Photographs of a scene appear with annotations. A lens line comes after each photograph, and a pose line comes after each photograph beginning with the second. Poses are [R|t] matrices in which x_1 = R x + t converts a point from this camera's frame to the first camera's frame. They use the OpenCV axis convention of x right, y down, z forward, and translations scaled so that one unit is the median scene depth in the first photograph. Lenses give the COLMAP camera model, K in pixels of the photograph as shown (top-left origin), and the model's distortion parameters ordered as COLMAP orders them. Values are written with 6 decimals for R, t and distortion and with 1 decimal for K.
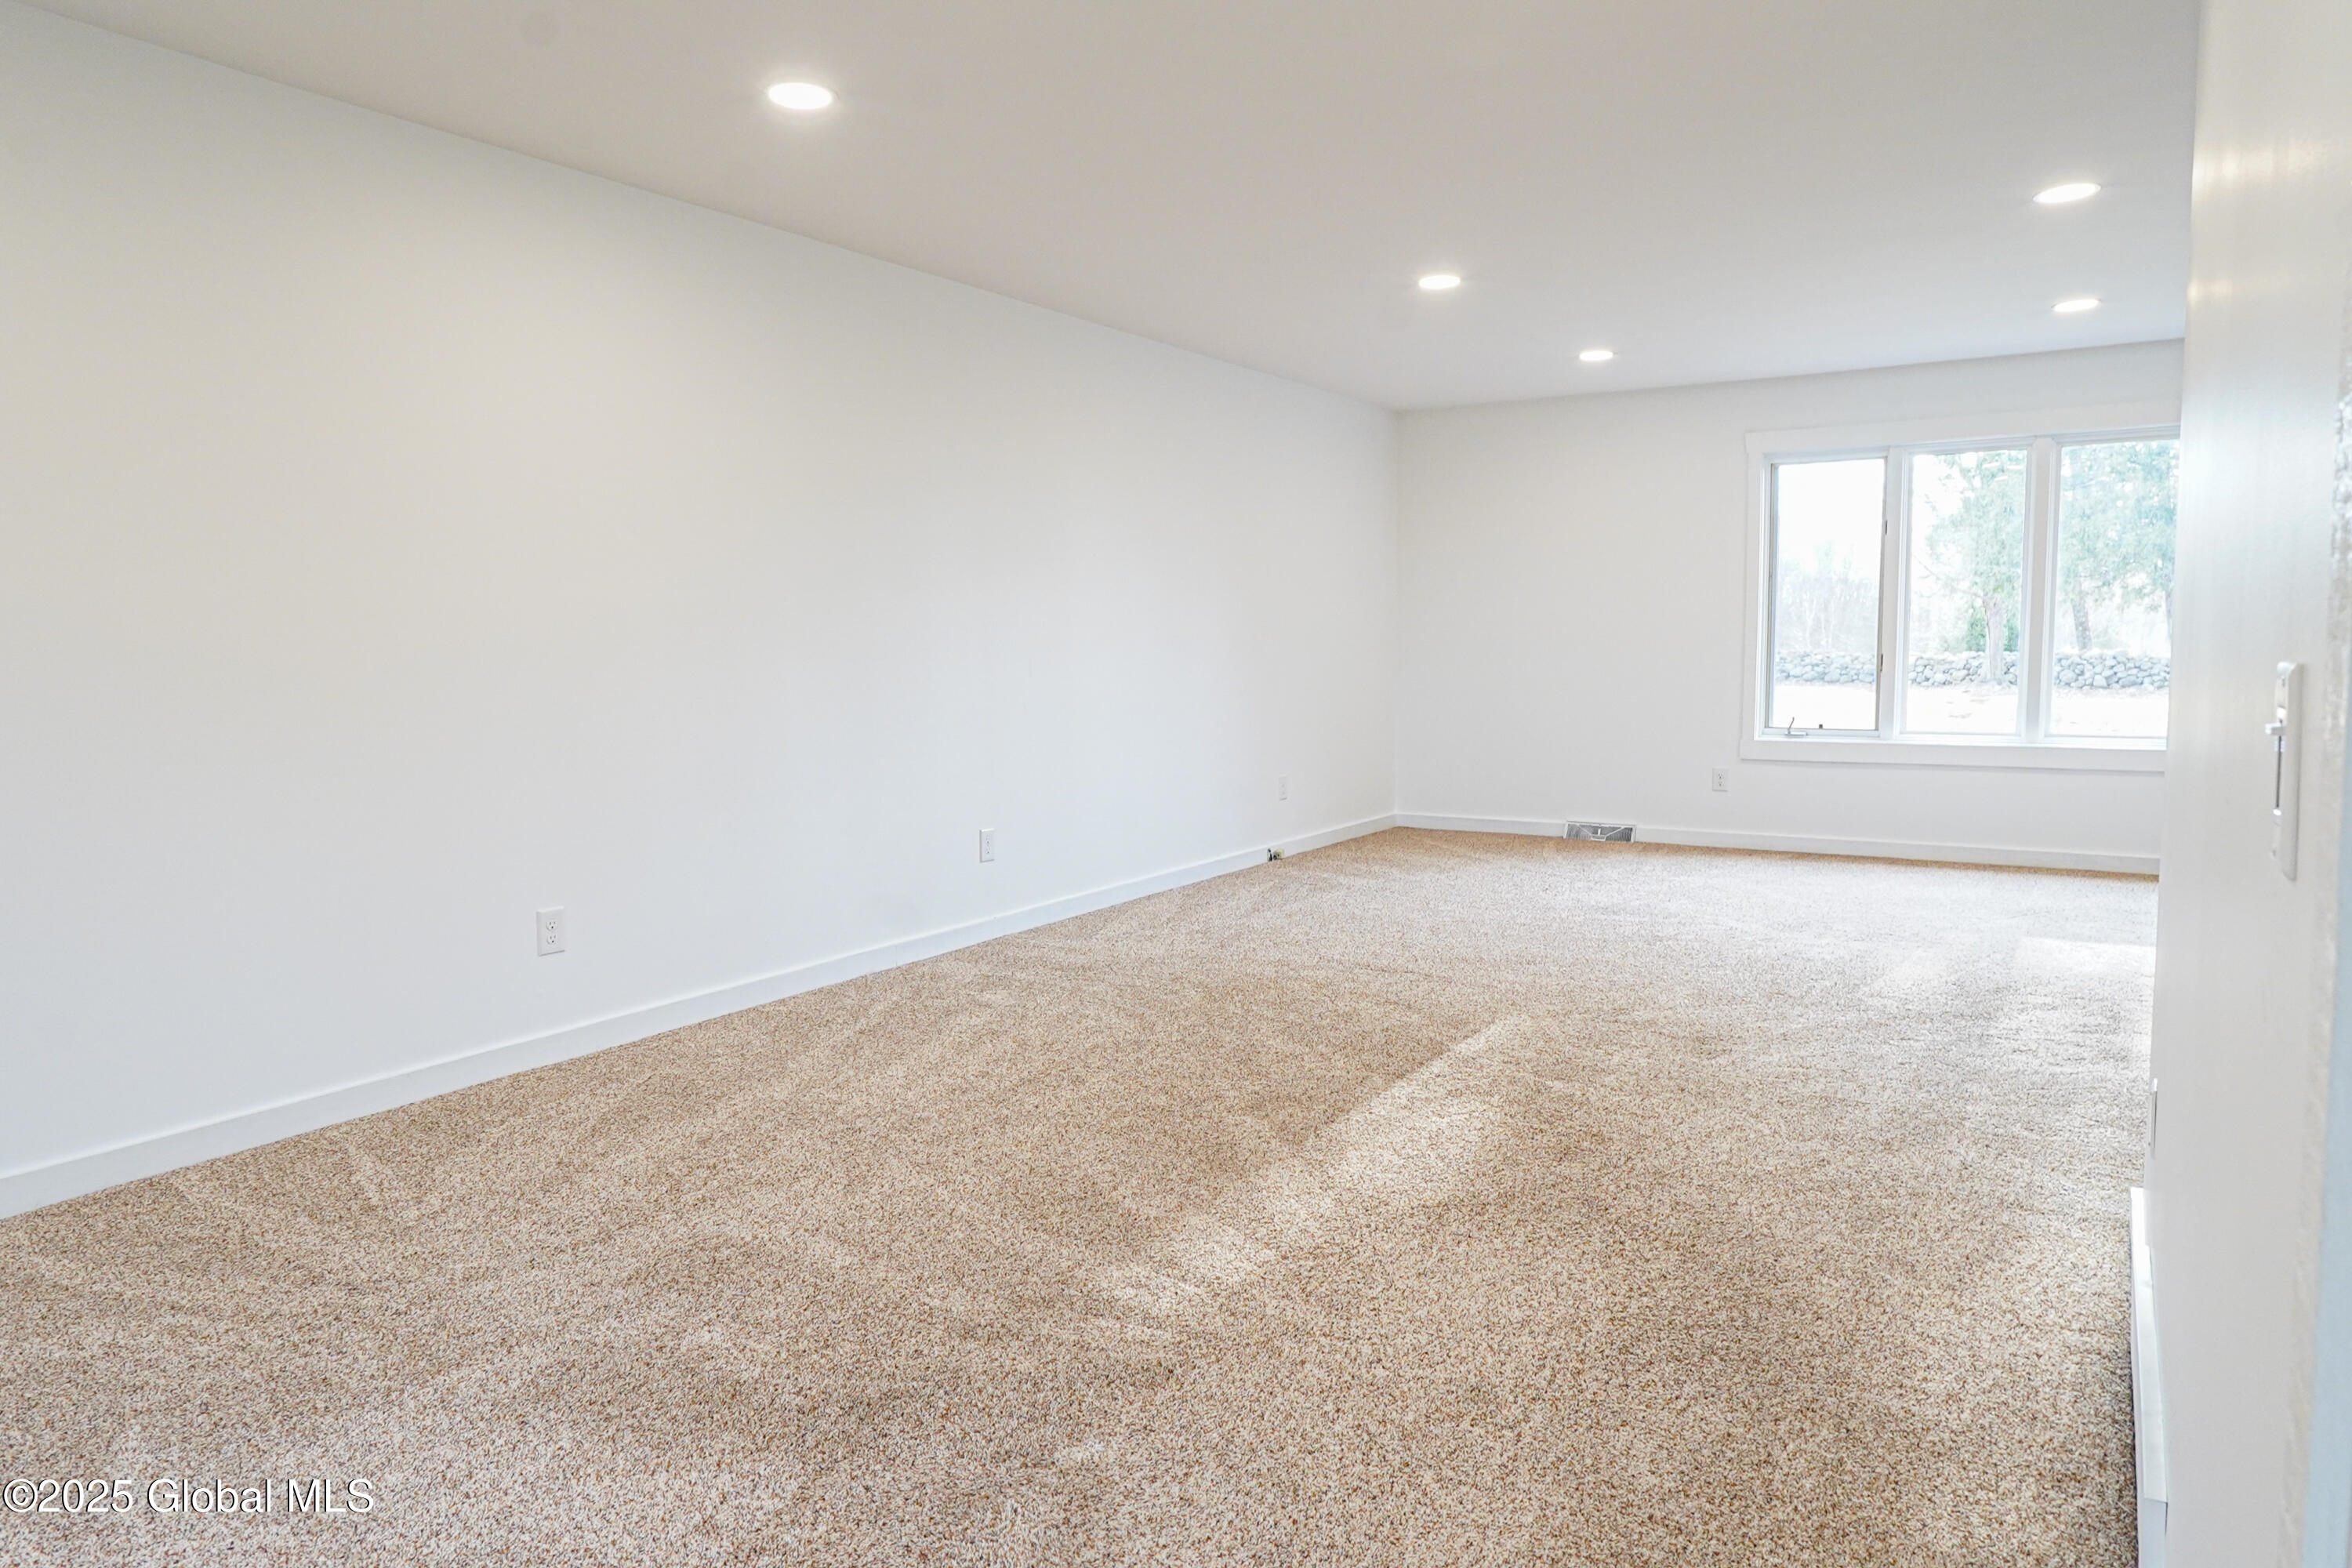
lens RADIAL K [[1463.2, 0, 1180.2], [0, 1463.2, 766.8], [0, 0, 1]] dist [-0.019298, 0.013375]
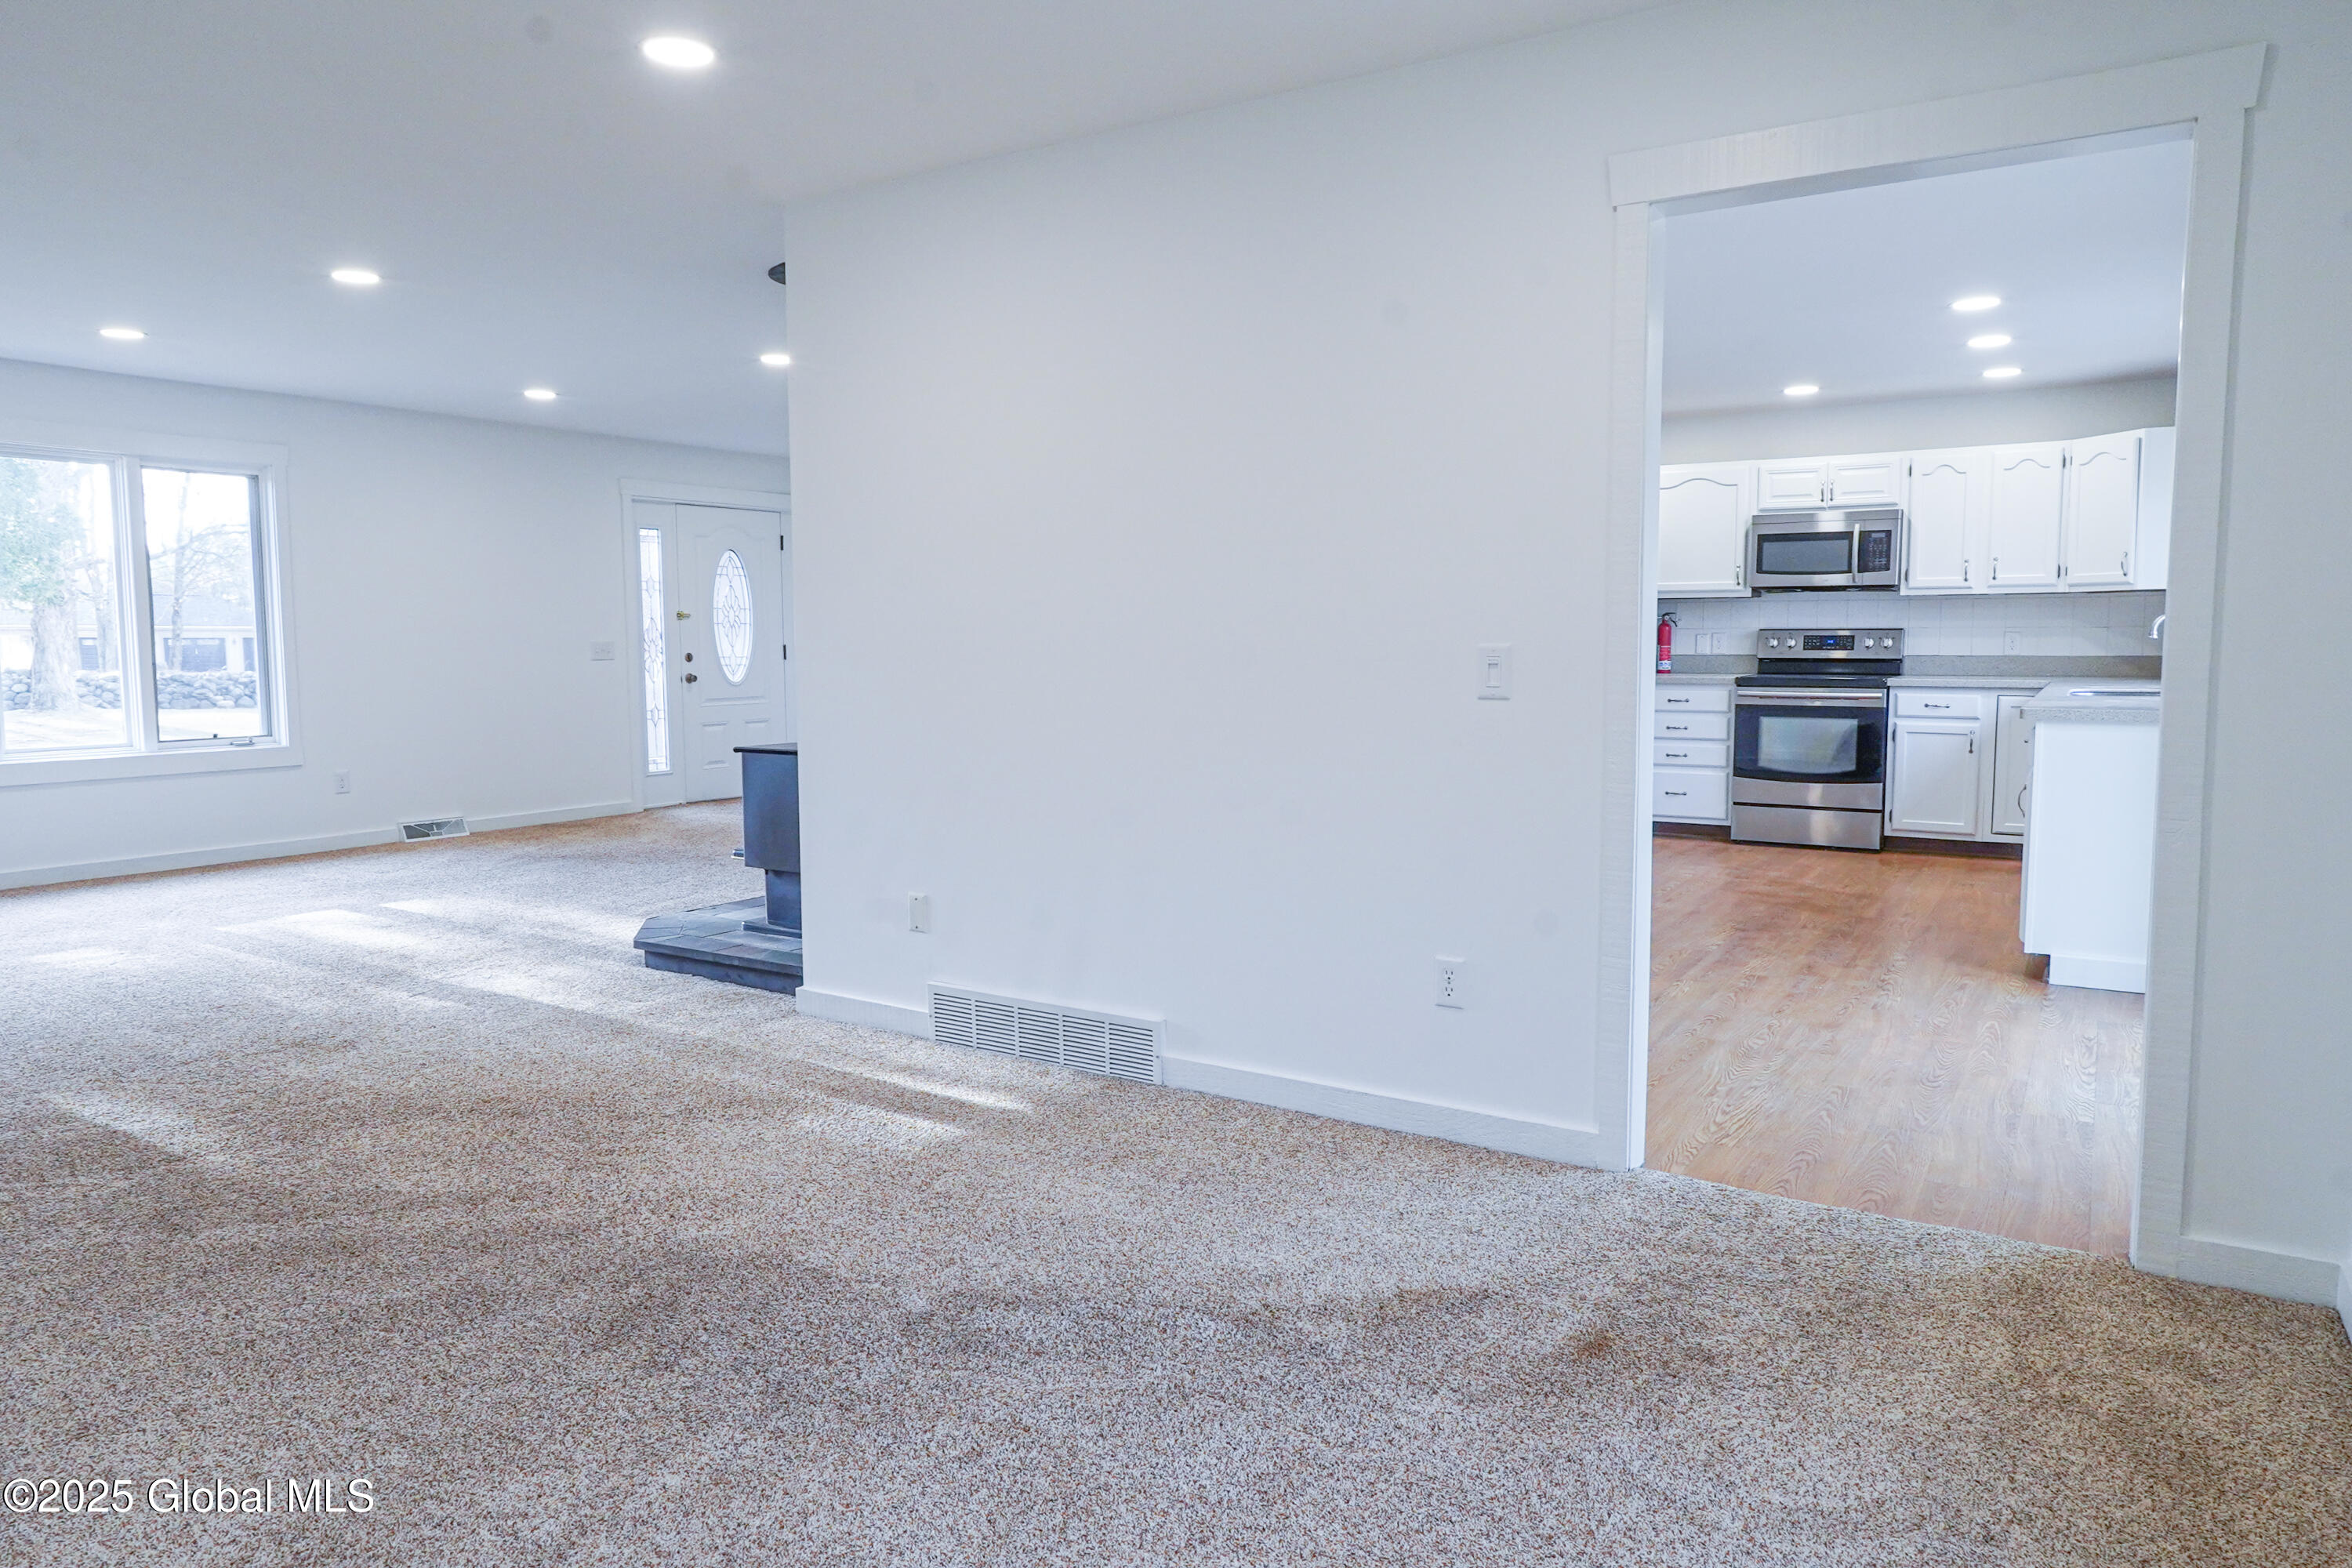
lens RADIAL K [[1463.2, 0, 1188.1], [0, 1463.2, 777.8], [0, 0, 1]] dist [-0.019298, 0.013375]
pose [[-0.012940, -0.082136, 0.996537, -0.657741], [0.089076, 0.992564, 0.082965, -0.026080], [-0.995941, 0.089841, -0.005527, 0.386182]]
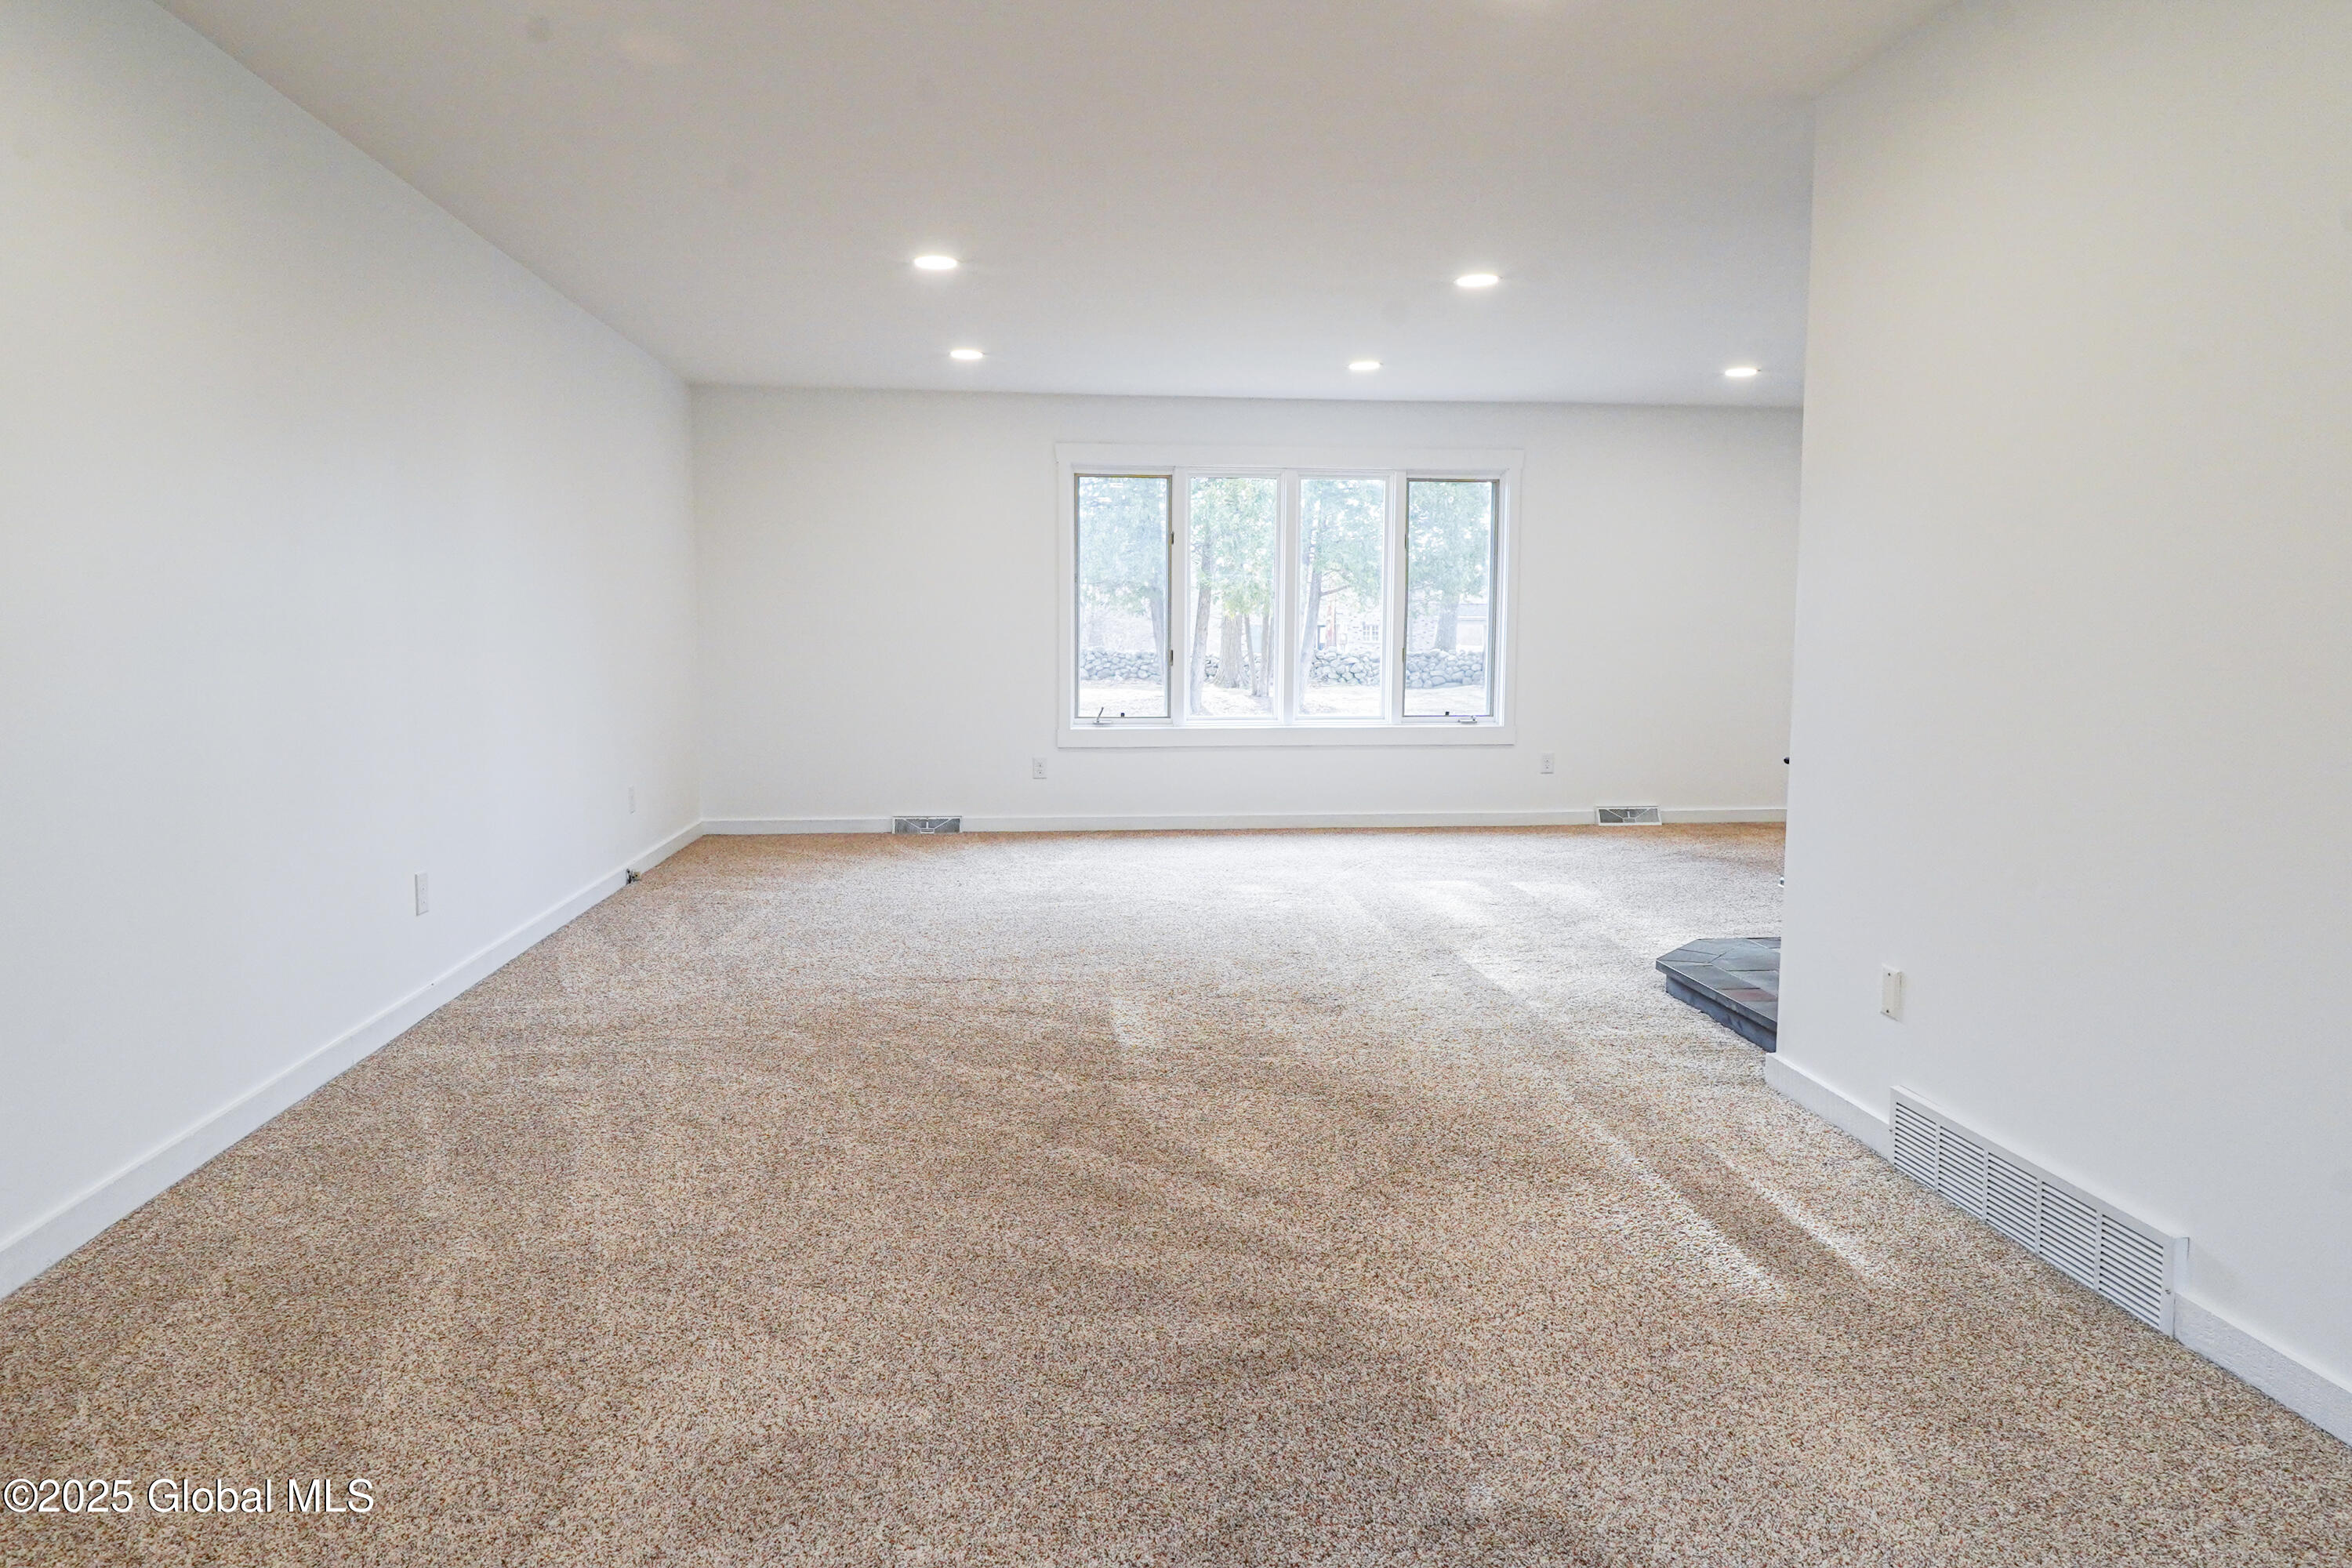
lens RADIAL K [[1463.2, 0, 1179.2], [0, 1463.2, 774.1], [0, 0, 1]] dist [-0.019298, 0.013375]
pose [[0.779830, -0.047377, 0.624196, -0.410988], [0.041653, 0.998849, 0.023774, -0.014834], [-0.624604, 0.007461, 0.780906, 0.200343]]
